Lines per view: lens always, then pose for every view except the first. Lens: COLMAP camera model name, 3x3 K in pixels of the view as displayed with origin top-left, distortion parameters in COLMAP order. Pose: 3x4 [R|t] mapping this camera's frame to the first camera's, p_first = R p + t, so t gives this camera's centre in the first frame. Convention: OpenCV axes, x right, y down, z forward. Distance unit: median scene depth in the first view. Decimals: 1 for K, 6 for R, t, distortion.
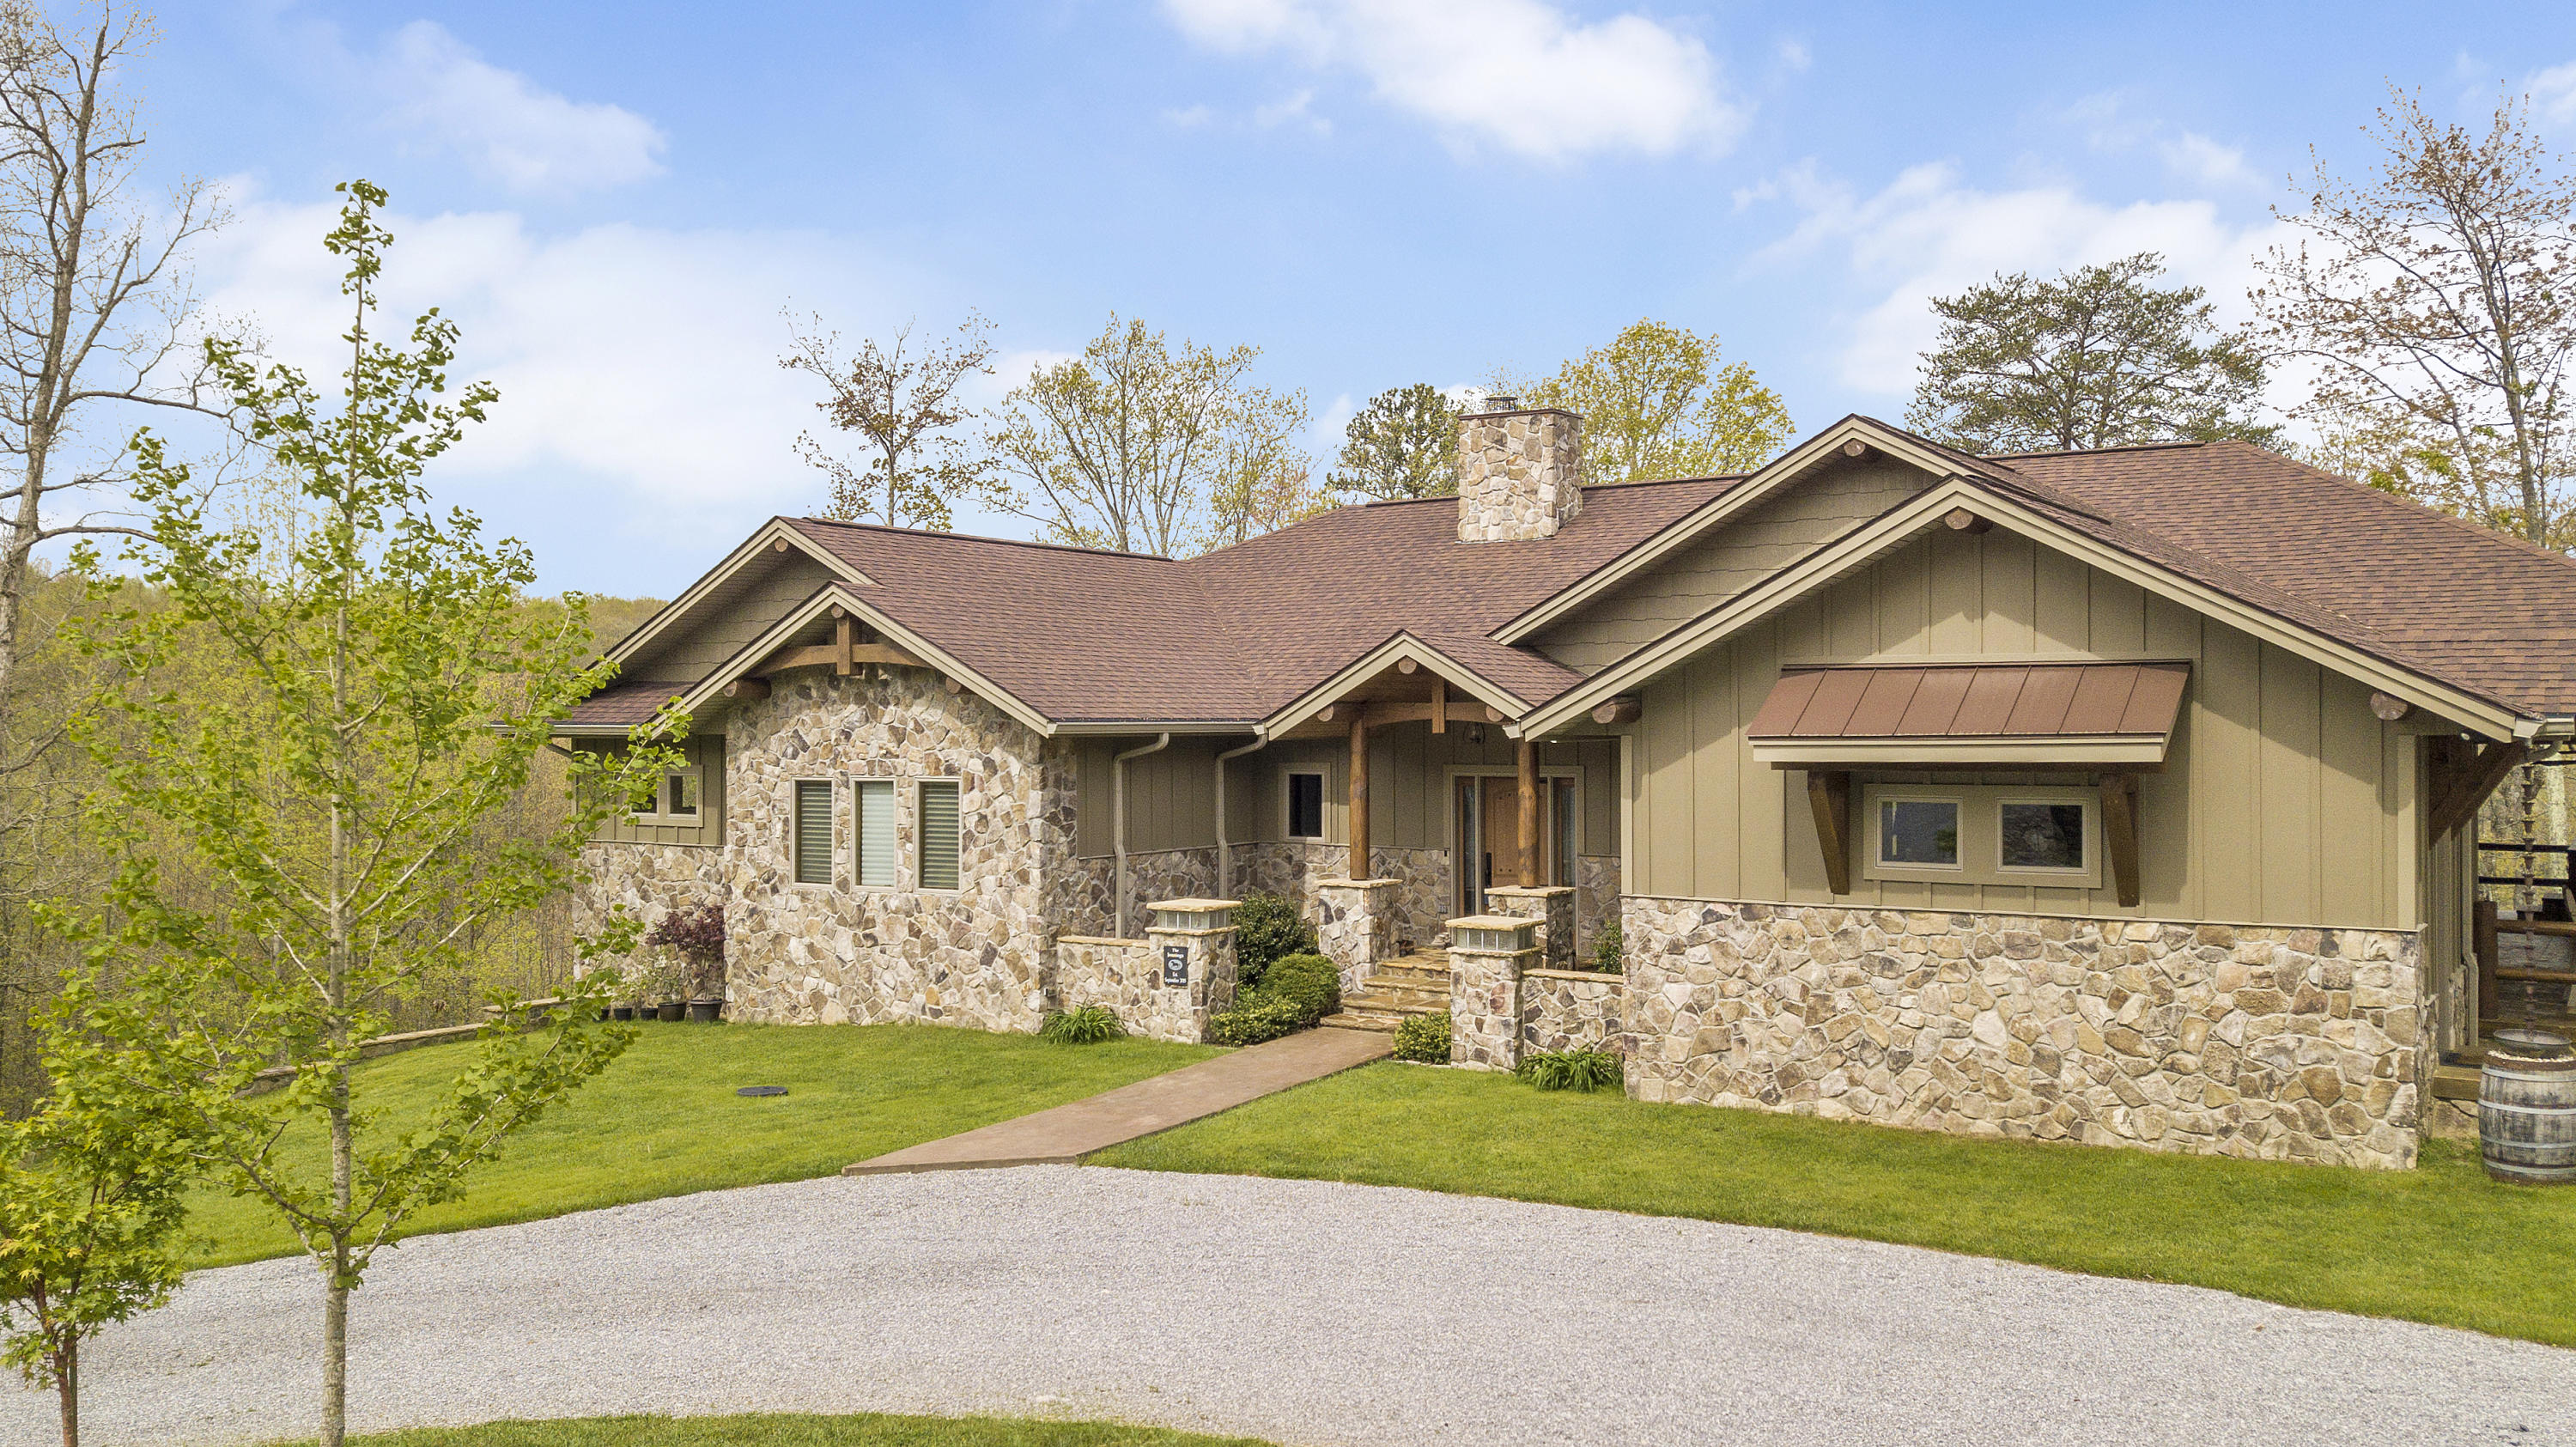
lens RADIAL K [[2069.4, 0, 1327.4], [0, 2069.4, 775.8], [0, 0, 1]] dist [0.042892, -0.001125]
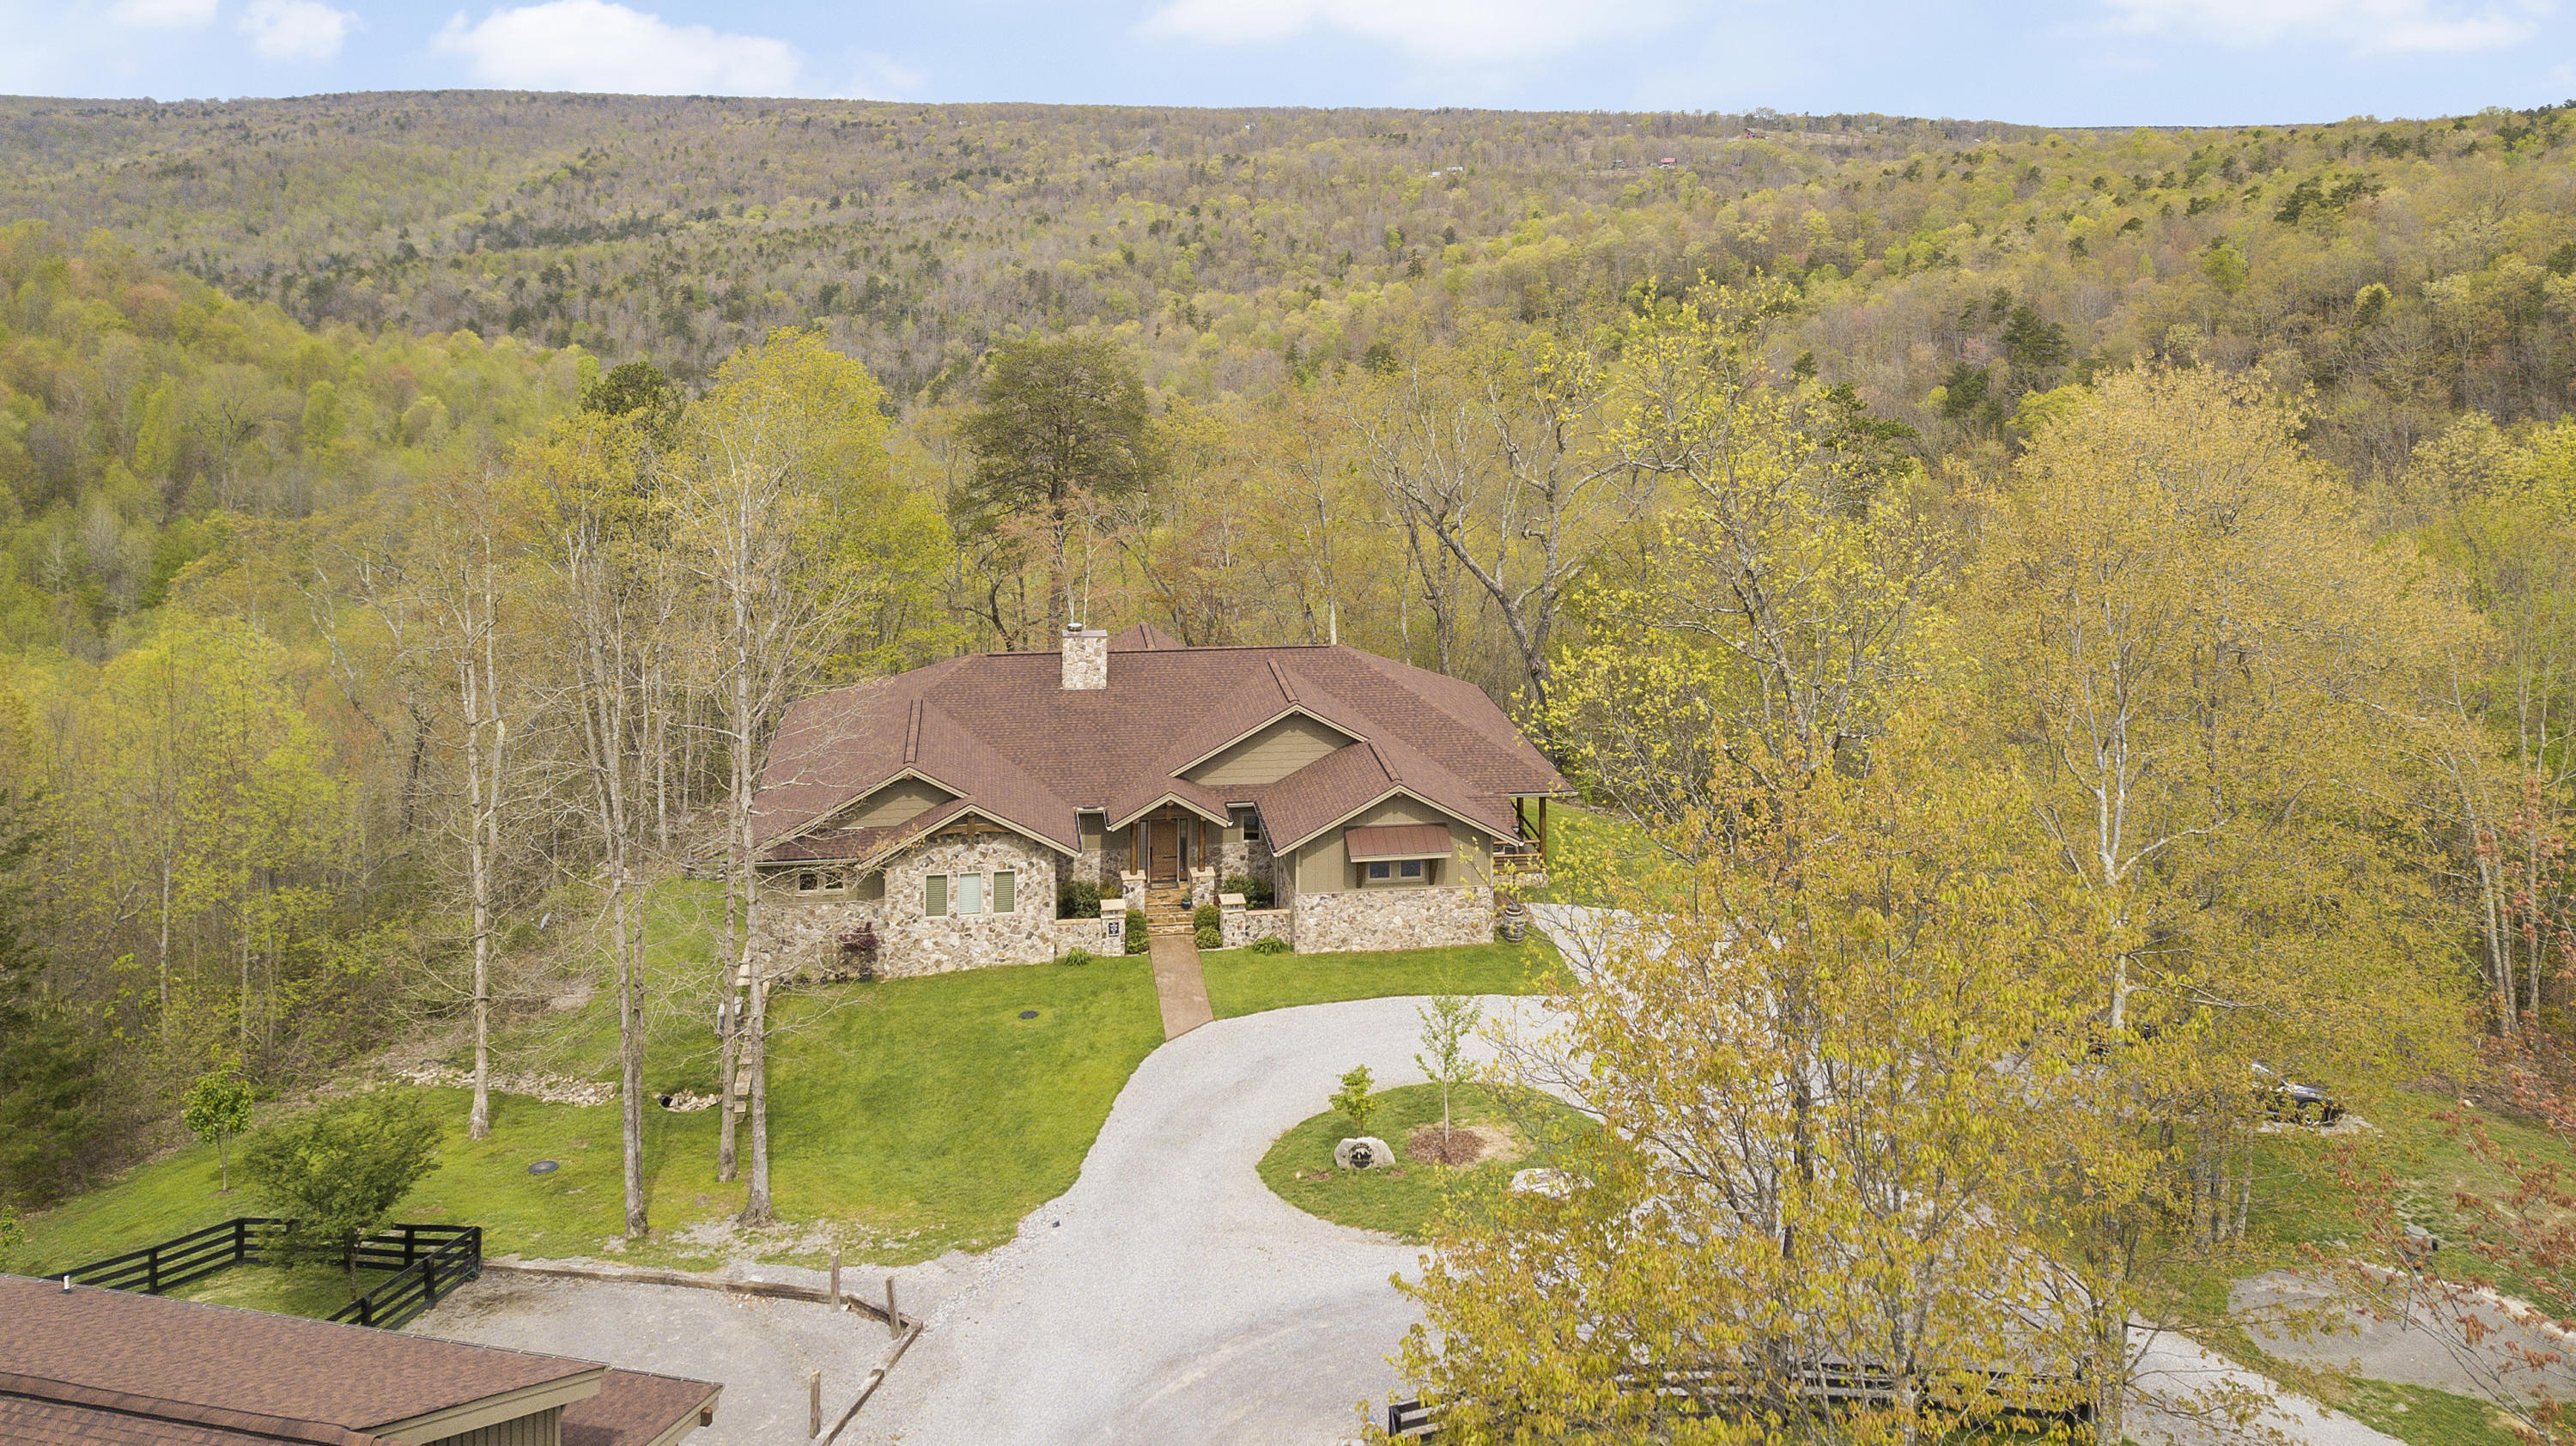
lens RADIAL K [[2051.6, 0, 1313.3], [0, 2051.6, 174.5], [0, 0, 1]] dist [0.060201, -0.120269]
pose [[0.748792, 0.006043, 0.662777, -1.664538], [0.005965, 0.999856, -0.015856, -0.853620], [-0.662778, 0.015827, 0.748649, -1.263602]]
